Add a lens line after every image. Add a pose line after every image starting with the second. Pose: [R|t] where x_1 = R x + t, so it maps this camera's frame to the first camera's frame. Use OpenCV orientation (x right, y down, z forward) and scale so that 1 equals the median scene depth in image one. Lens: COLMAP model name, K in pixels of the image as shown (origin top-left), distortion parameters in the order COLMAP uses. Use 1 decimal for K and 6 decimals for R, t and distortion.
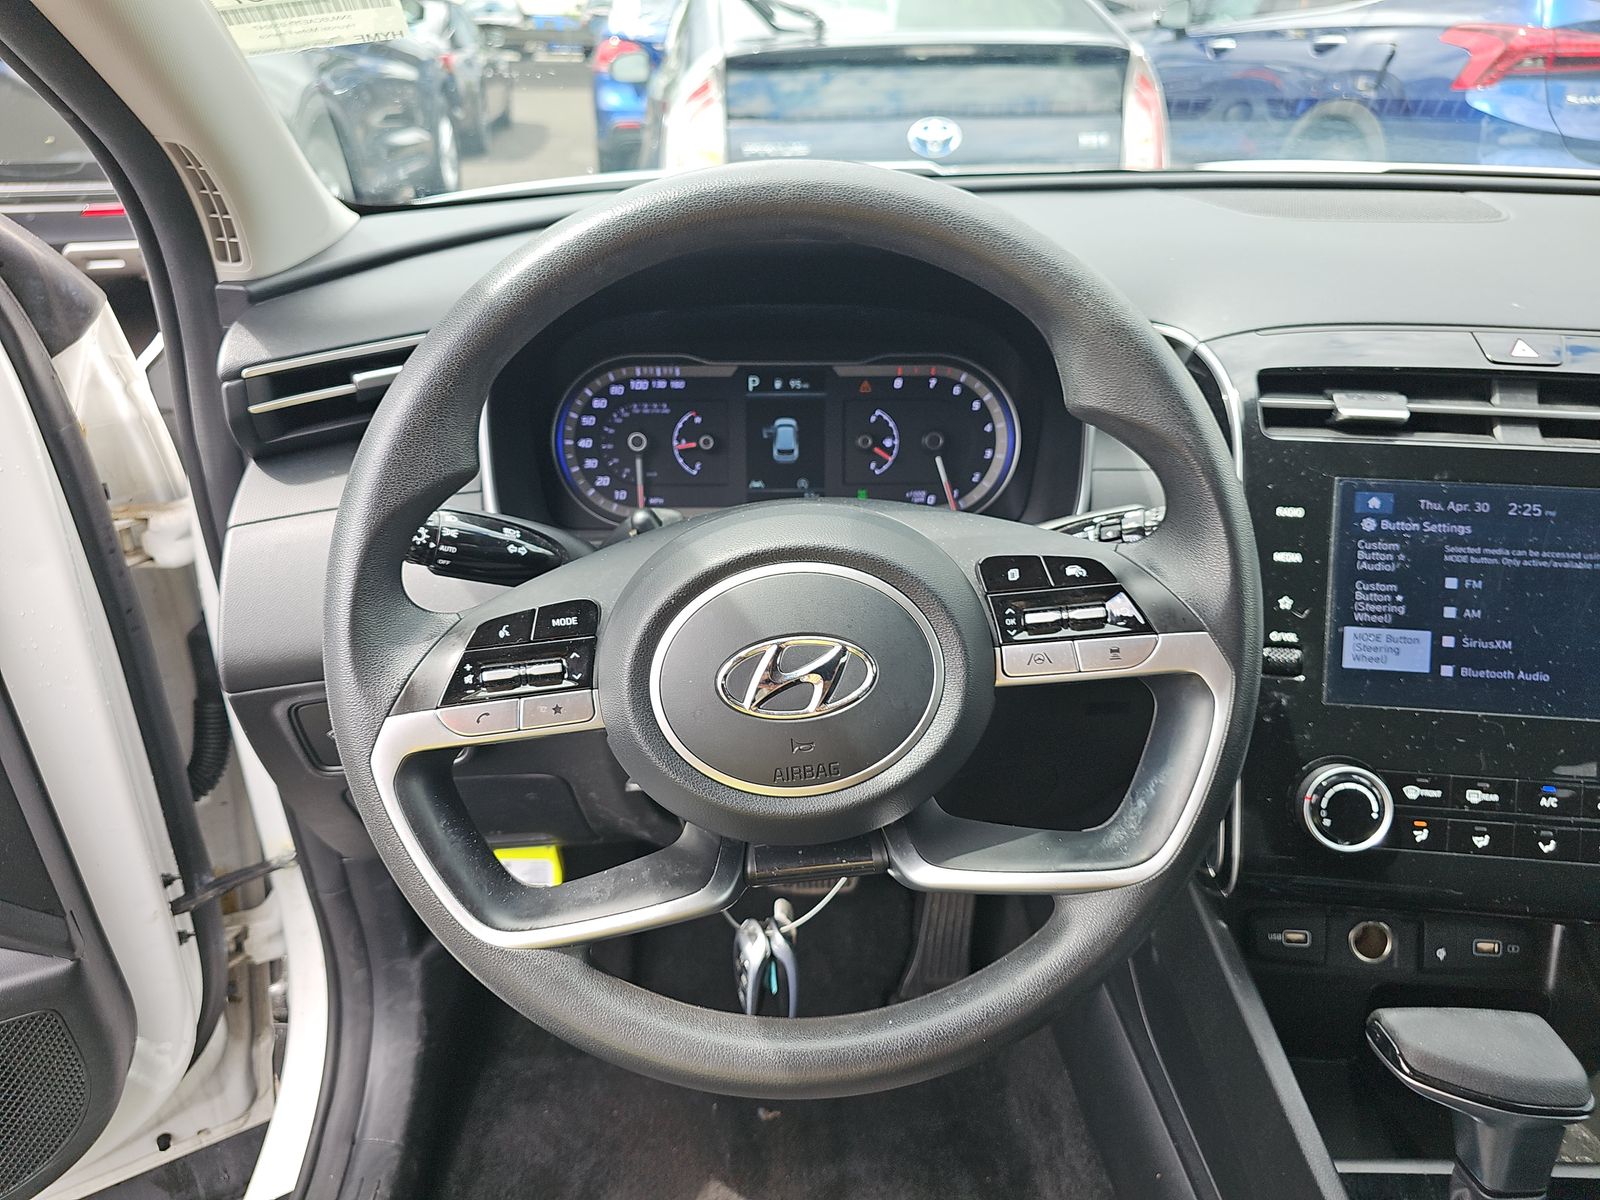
lens RADIAL K [[1051.1, 0, 769.9], [0, 1051.1, 618.7], [0, 0, 1]] dist [0.018594, -0.014781]
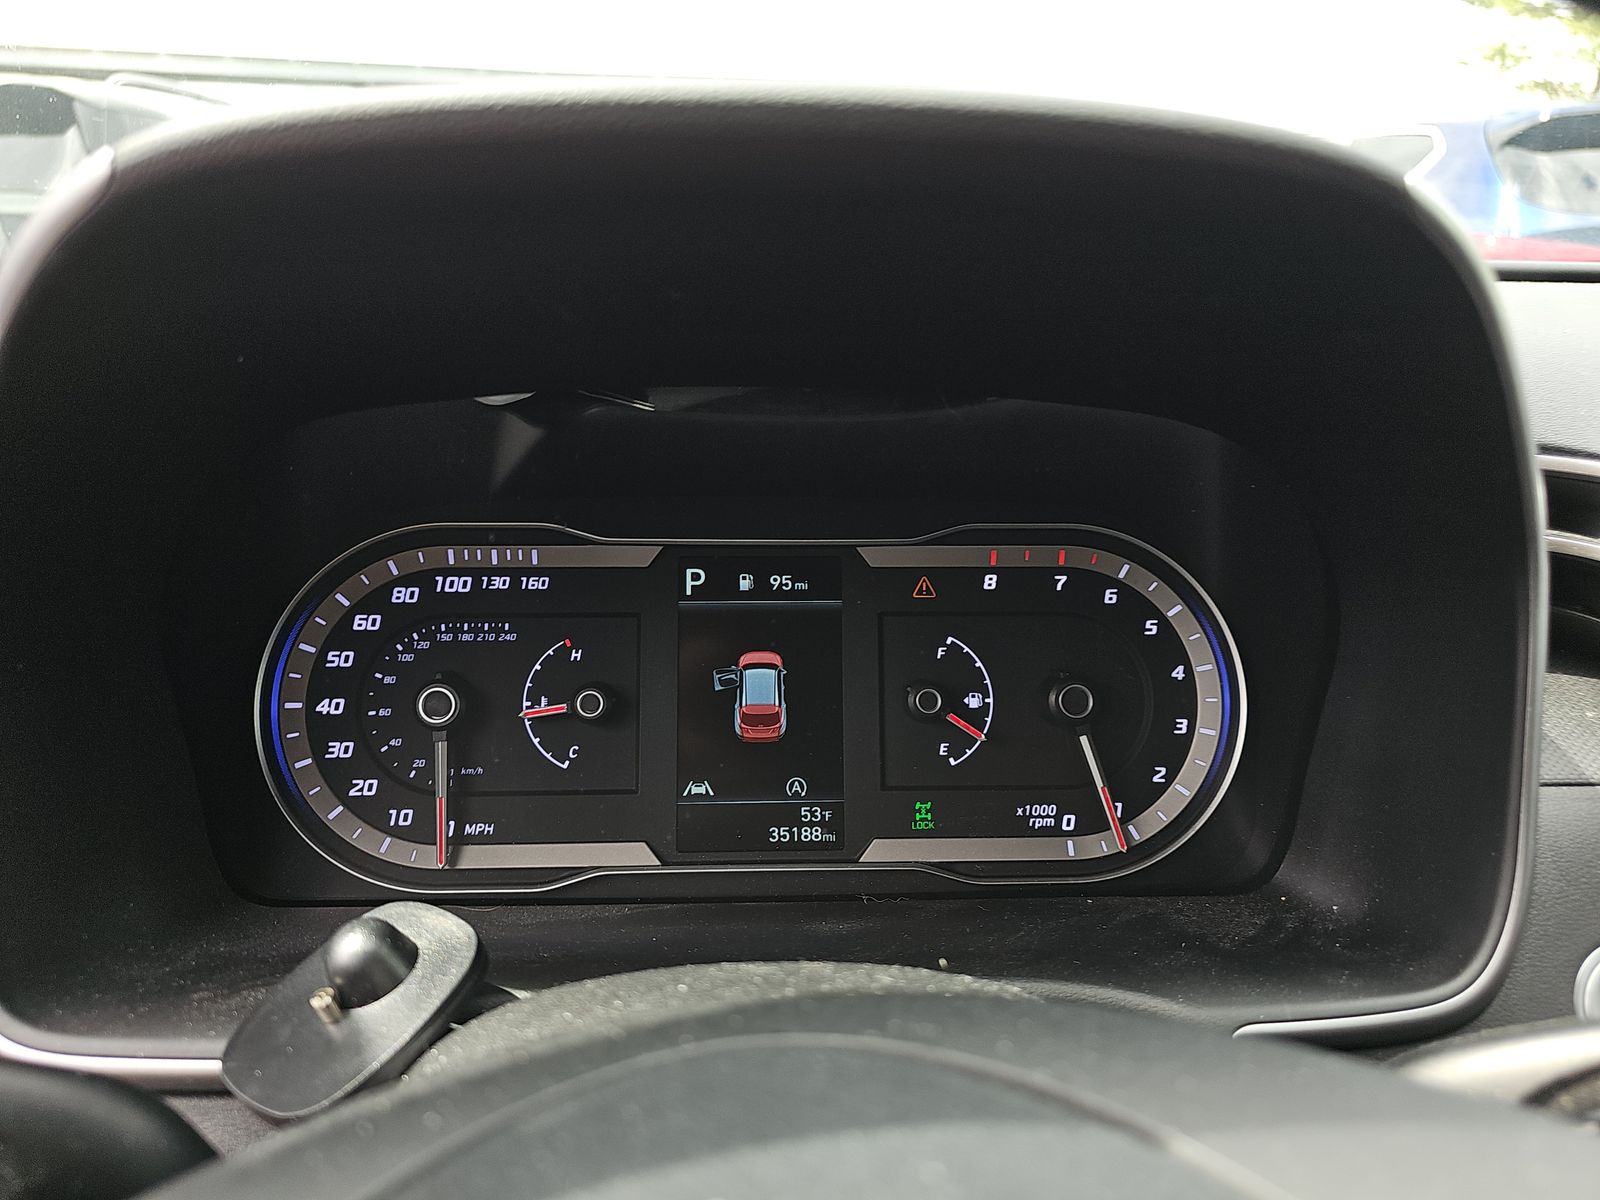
lens RADIAL K [[1051.1, 0, 793.8], [0, 1051.1, 598.9], [0, 0, 1]] dist [0.018594, -0.014781]
pose [[0.999270, 0.000970, 0.038179, 0.012268], [0.006552, 0.980500, -0.196410, -0.123321], [-0.037625, 0.196517, 0.979778, 0.538260]]
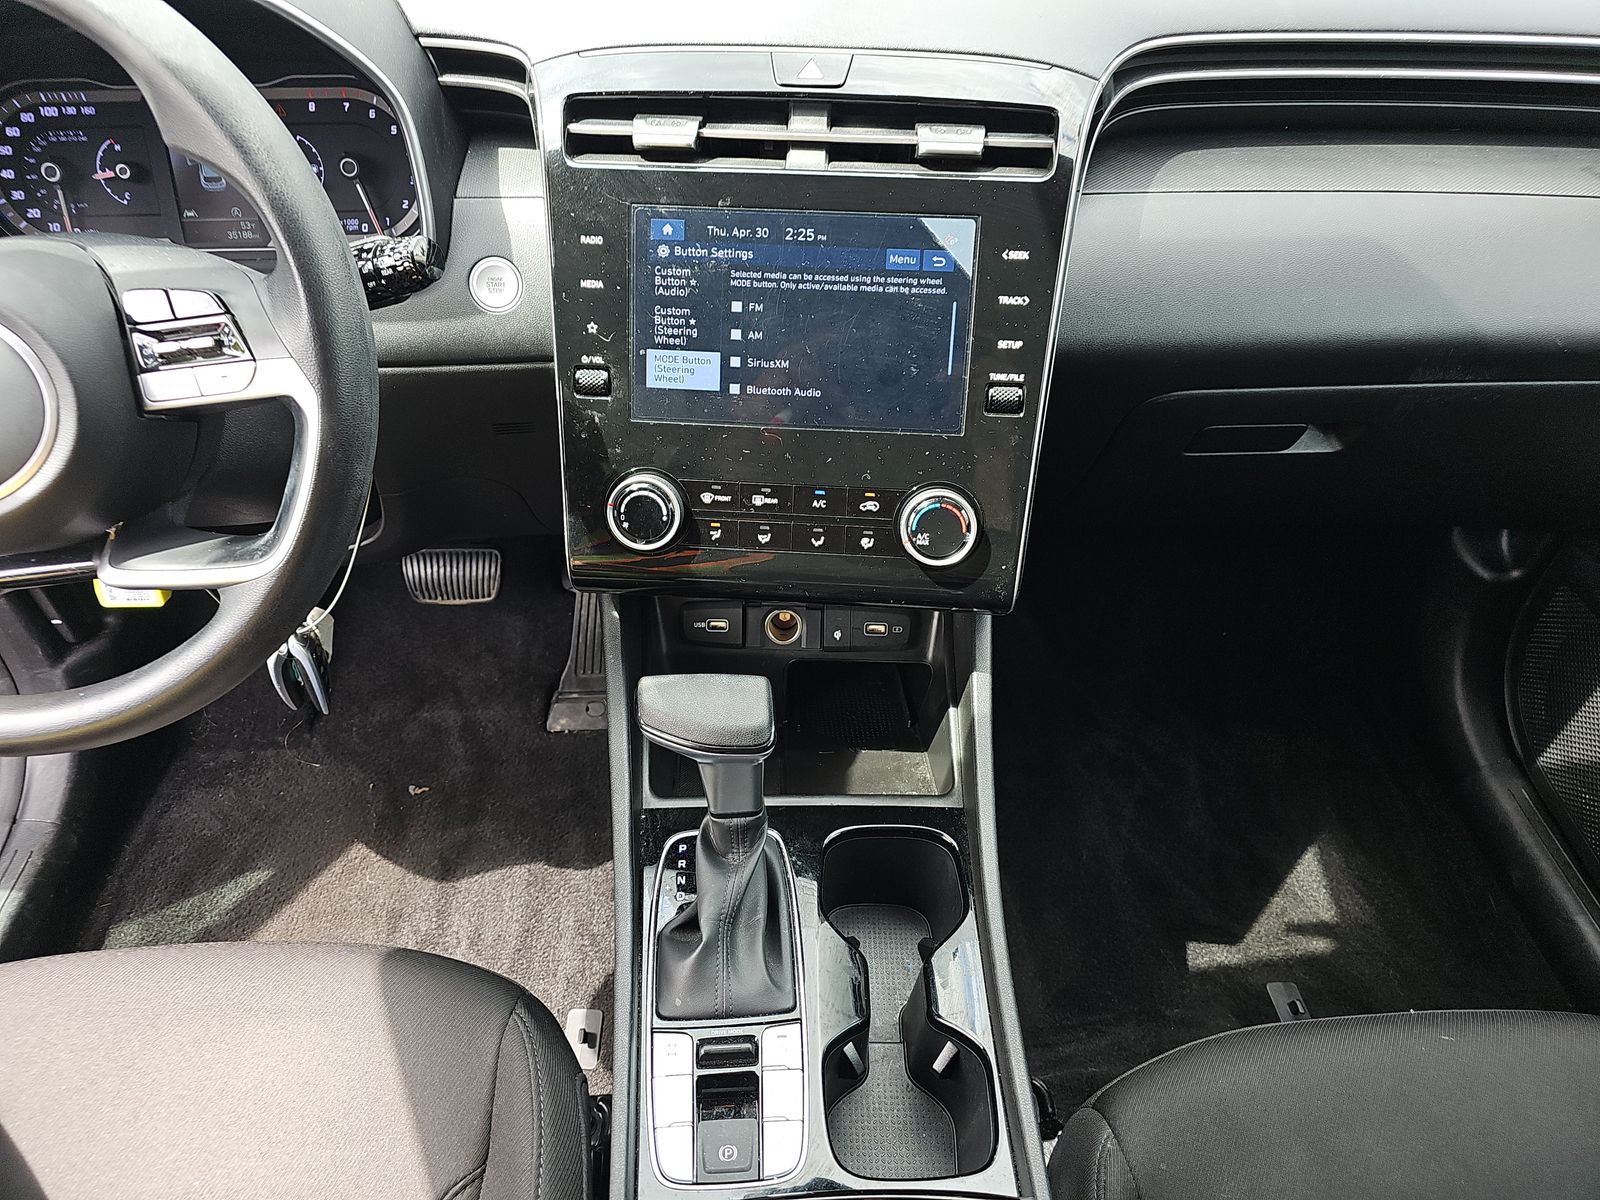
lens RADIAL K [[1051.1, 0, 813.2], [0, 1051.1, 590.3], [0, 0, 1]] dist [0.018594, -0.014781]
pose [[0.999336, -0.025541, 0.025981, 0.575621], [0.018751, 0.971989, 0.234278, -0.001694], [-0.031237, -0.233635, 0.971822, -0.107098]]
